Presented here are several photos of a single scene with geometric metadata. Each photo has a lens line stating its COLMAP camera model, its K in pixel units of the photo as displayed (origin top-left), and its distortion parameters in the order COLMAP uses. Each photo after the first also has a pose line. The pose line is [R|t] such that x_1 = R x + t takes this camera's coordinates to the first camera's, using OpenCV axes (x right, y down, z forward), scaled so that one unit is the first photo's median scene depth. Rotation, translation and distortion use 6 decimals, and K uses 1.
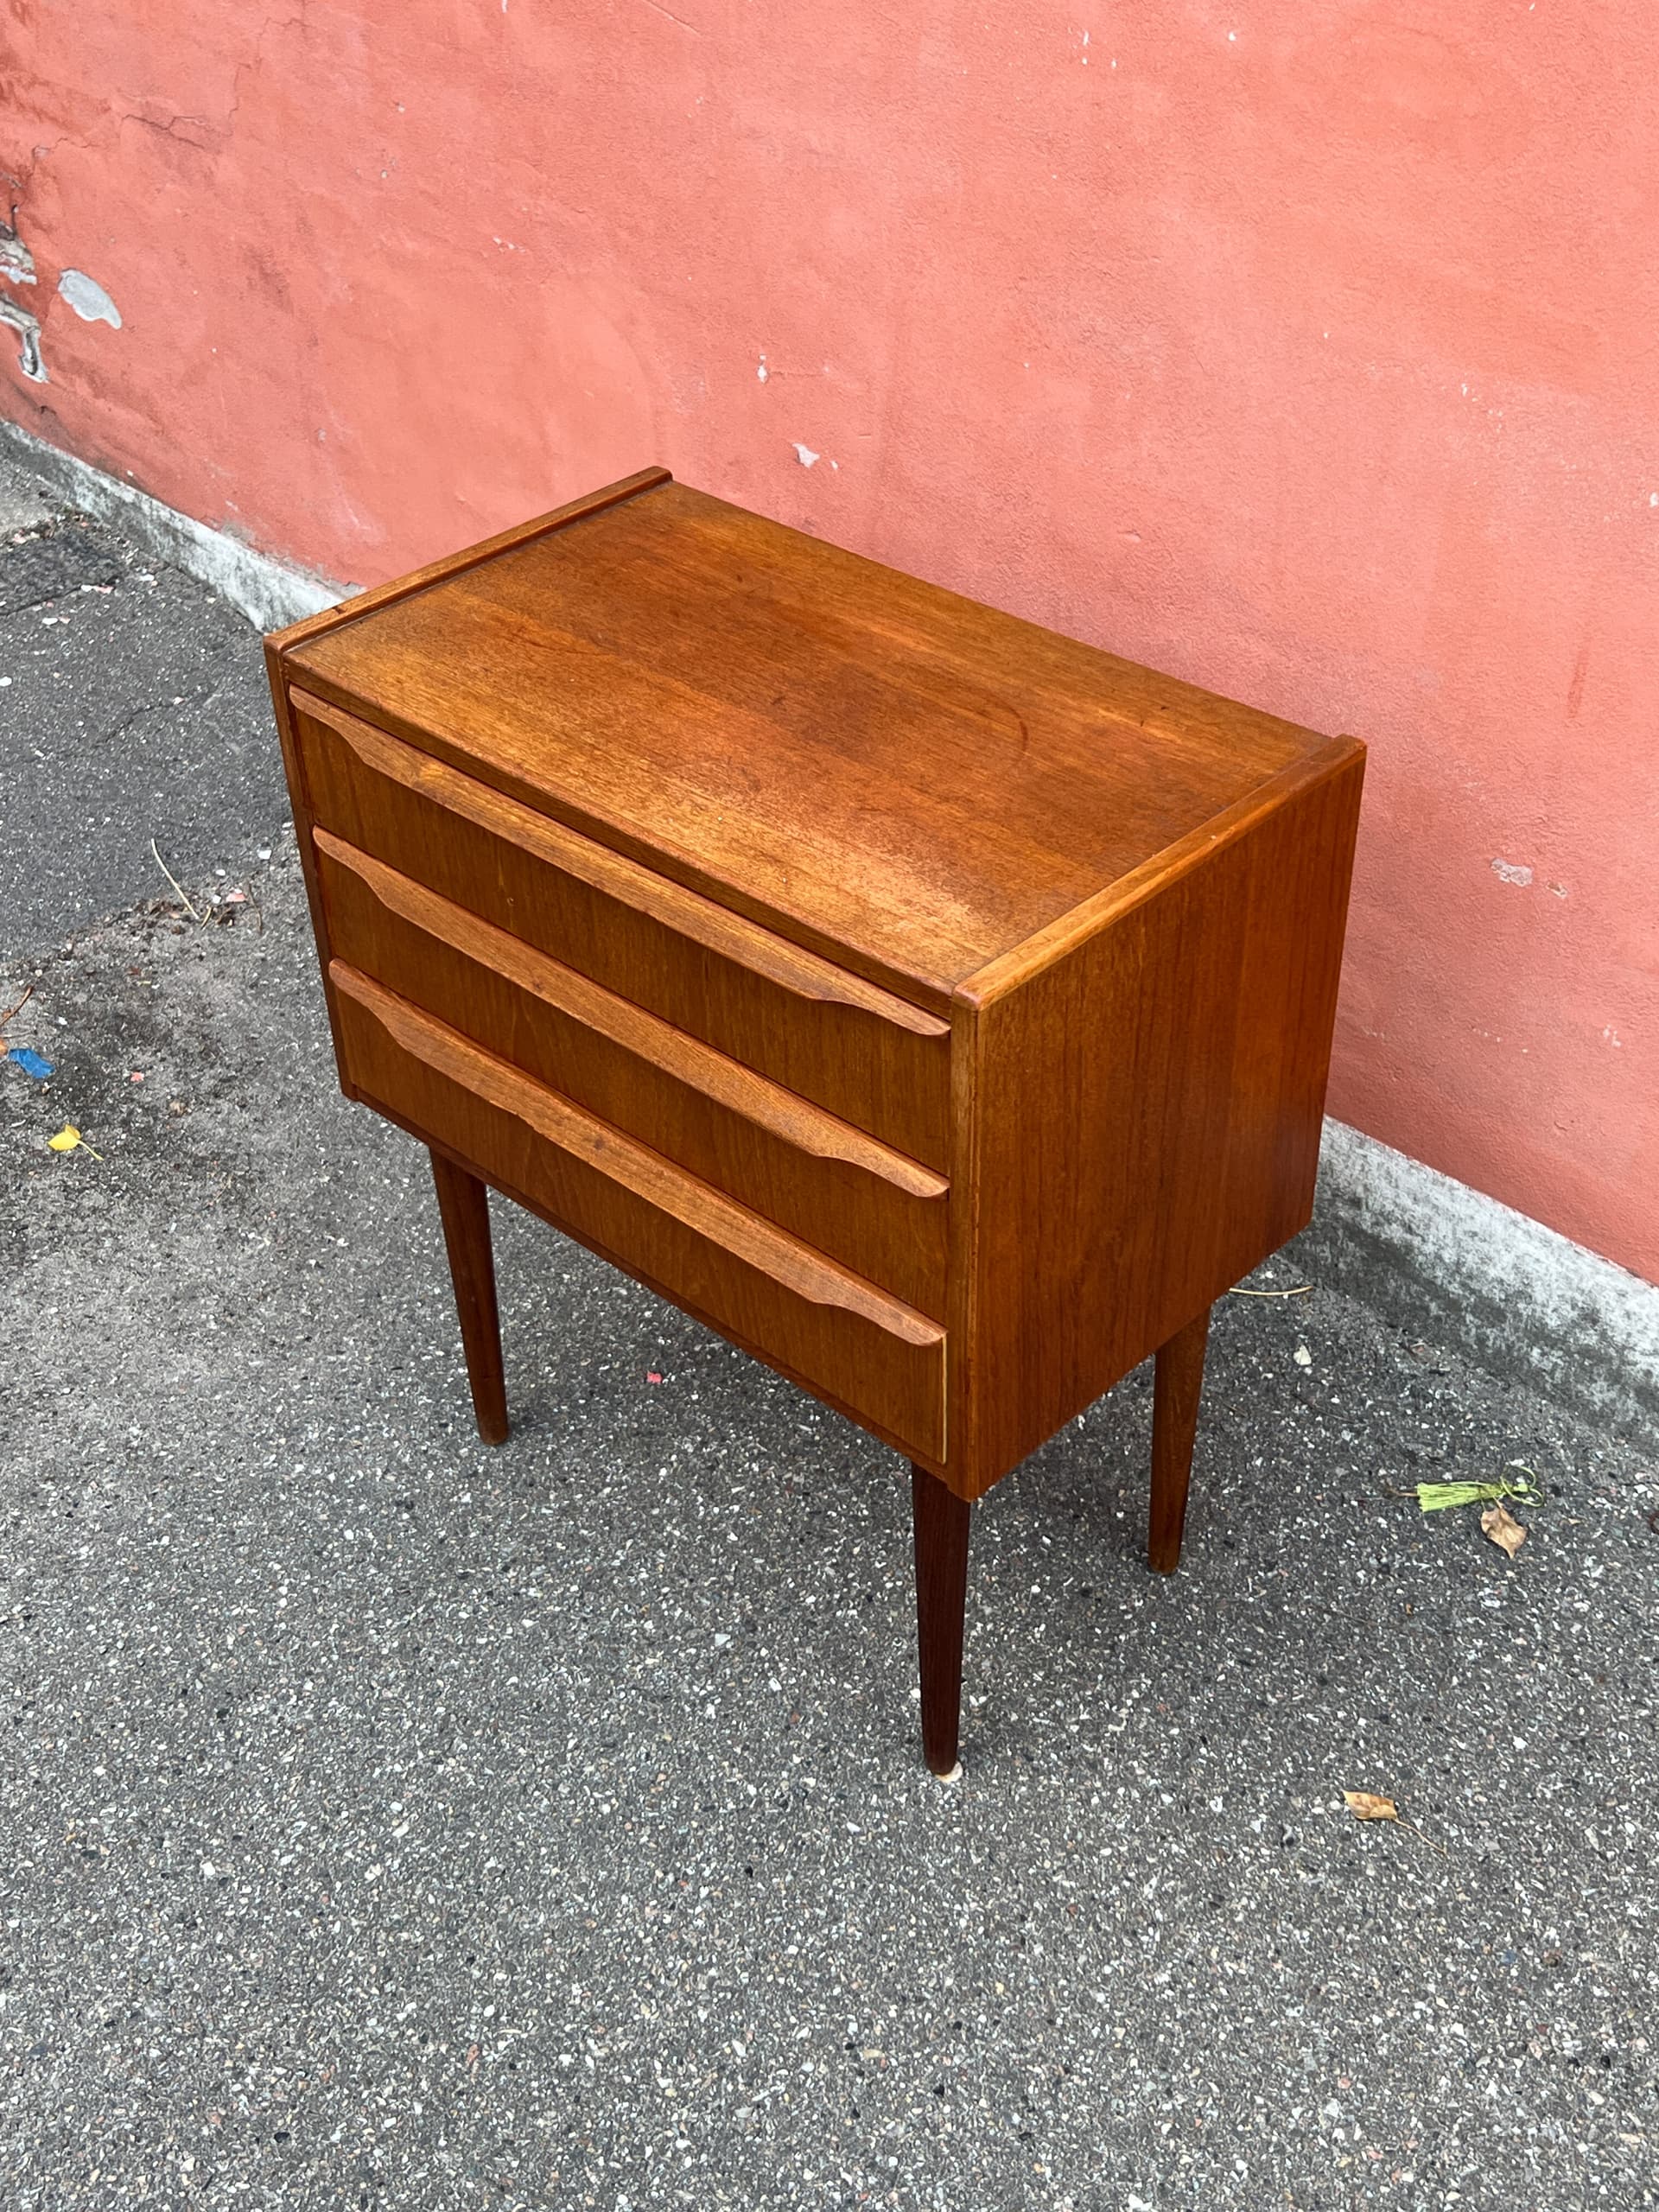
lens RADIAL K [[2604.0, 0, 811.9], [0, 2604.0, 1062.3], [0, 0, 1]] dist [0.138832, -0.388272]
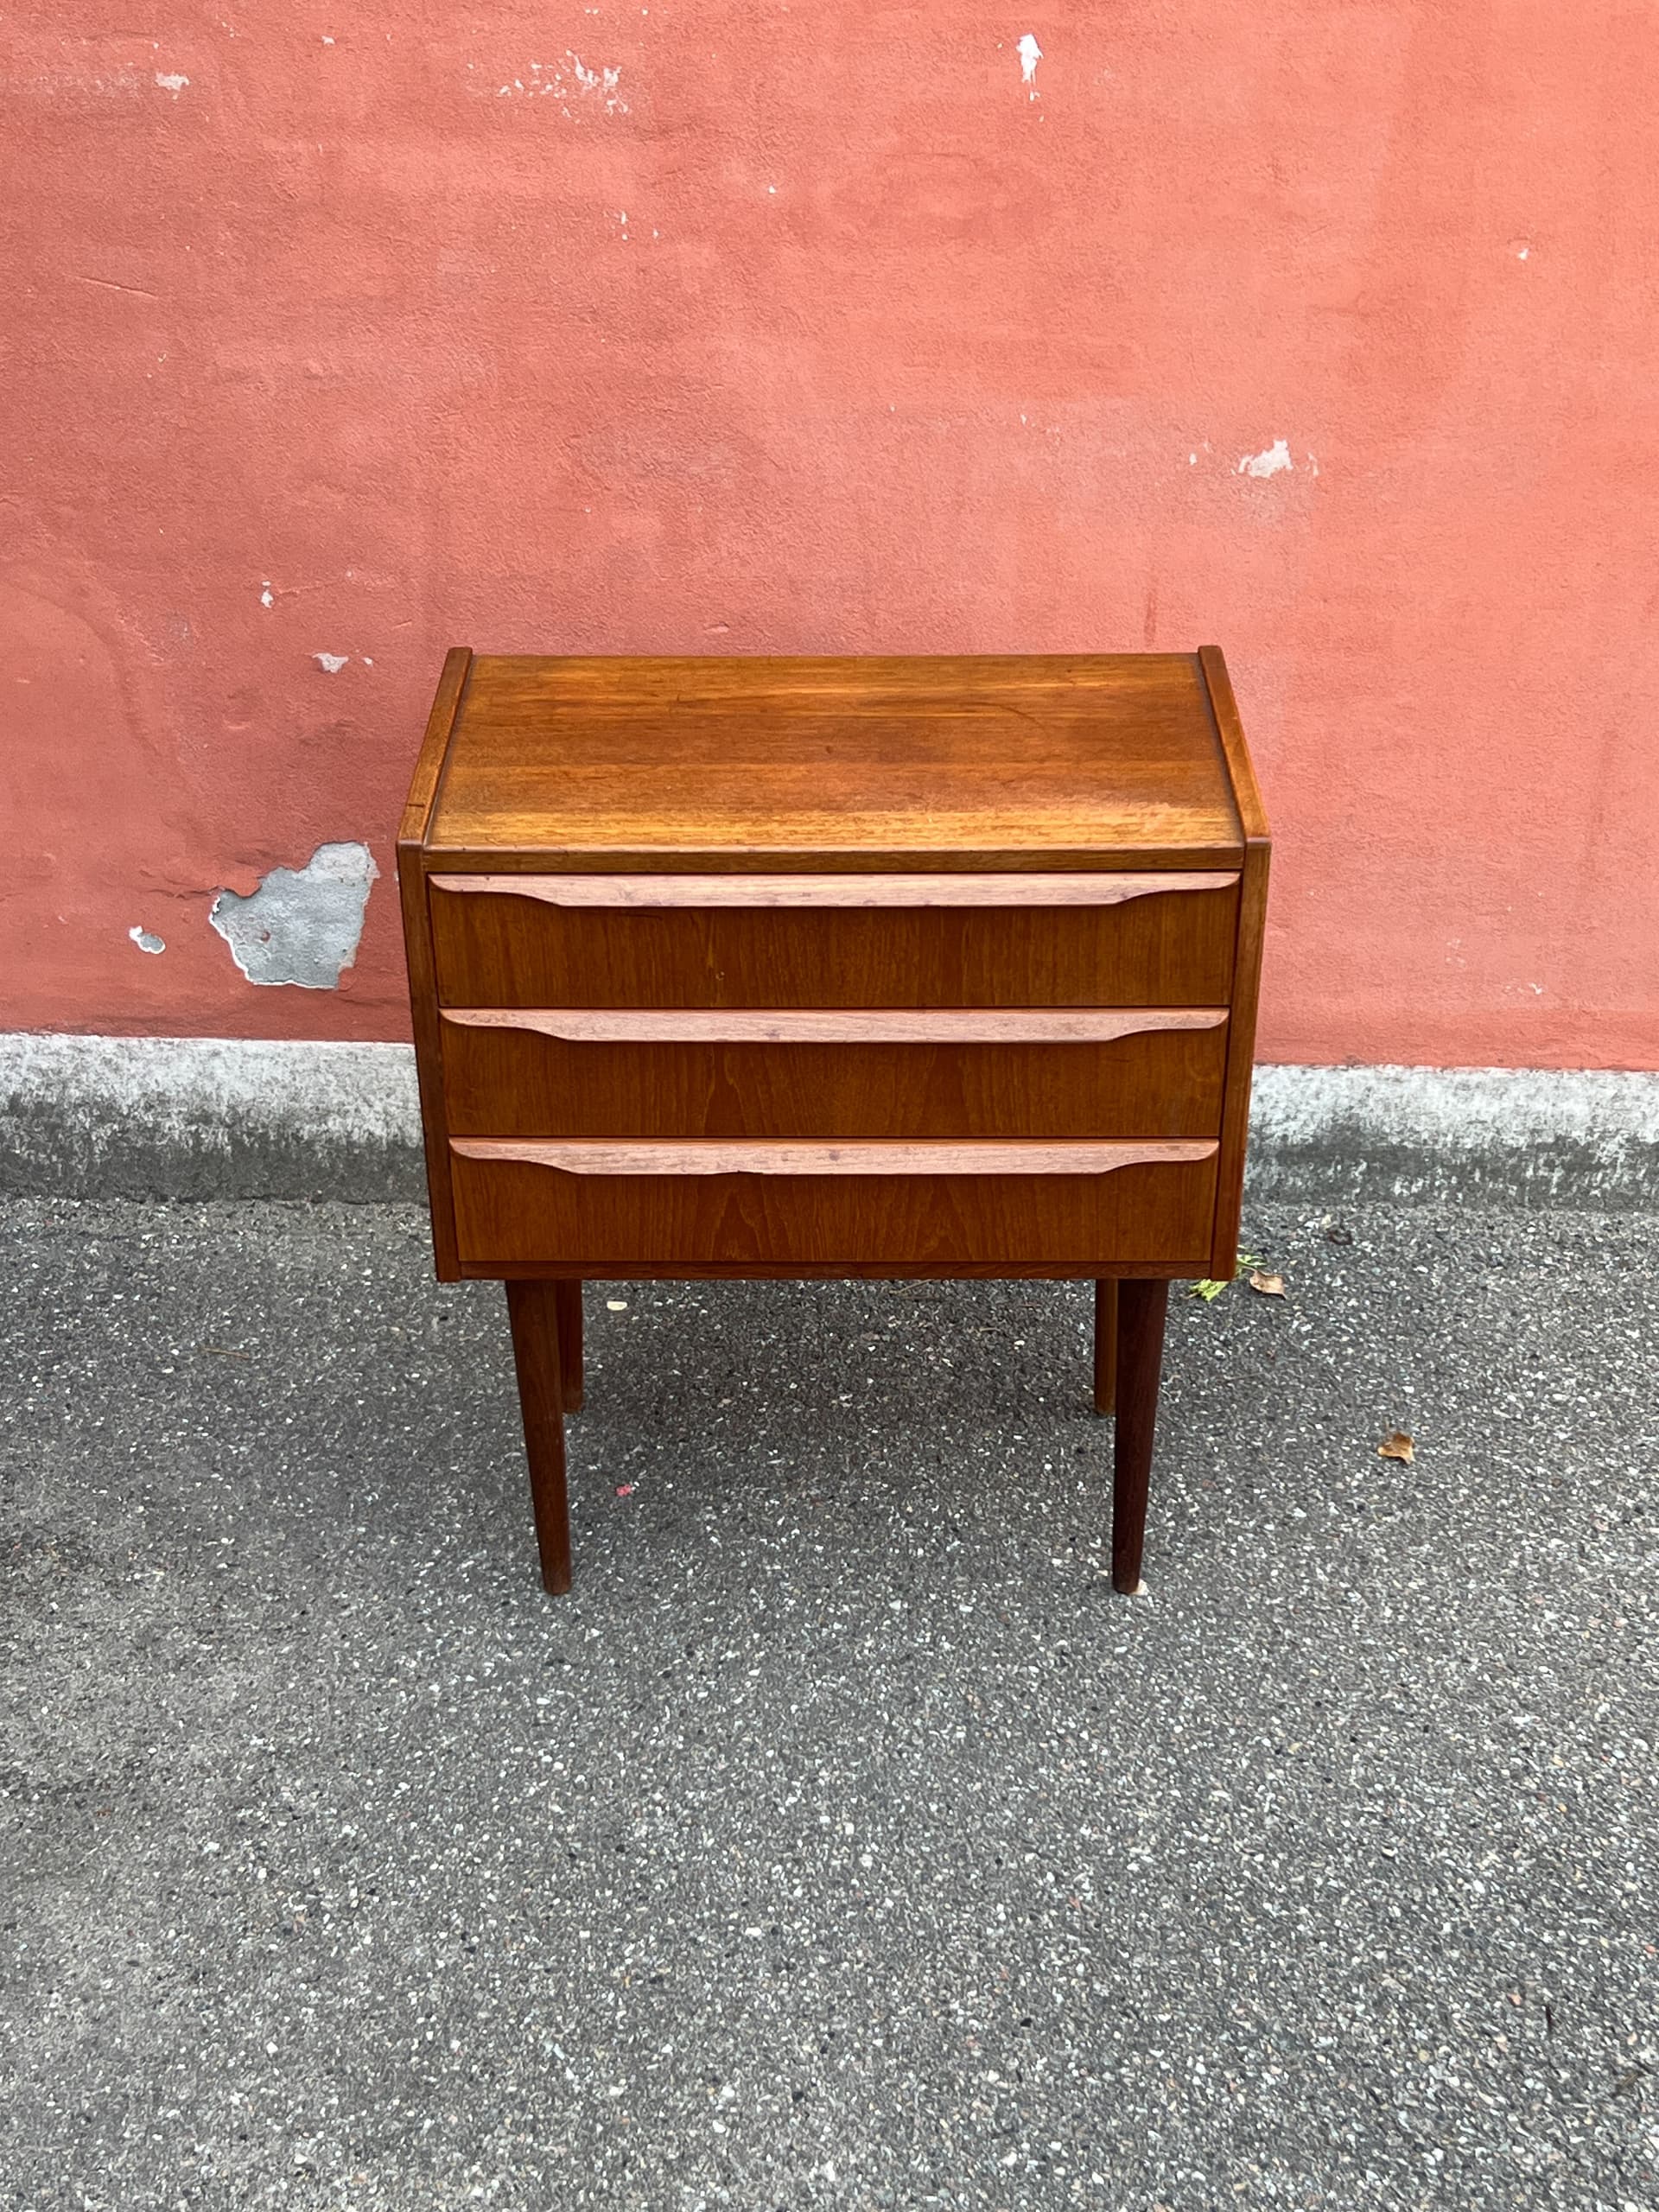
lens RADIAL K [[3043.3, 0, 843.7], [0, 3043.3, 1242.5], [0, 0, 1]] dist [0.225185, -0.860258]
pose [[0.724324, -0.354300, 0.591461, -0.817279], [0.399423, 0.914874, 0.058884, -0.010221], [-0.561975, 0.193592, 0.804180, -0.081554]]
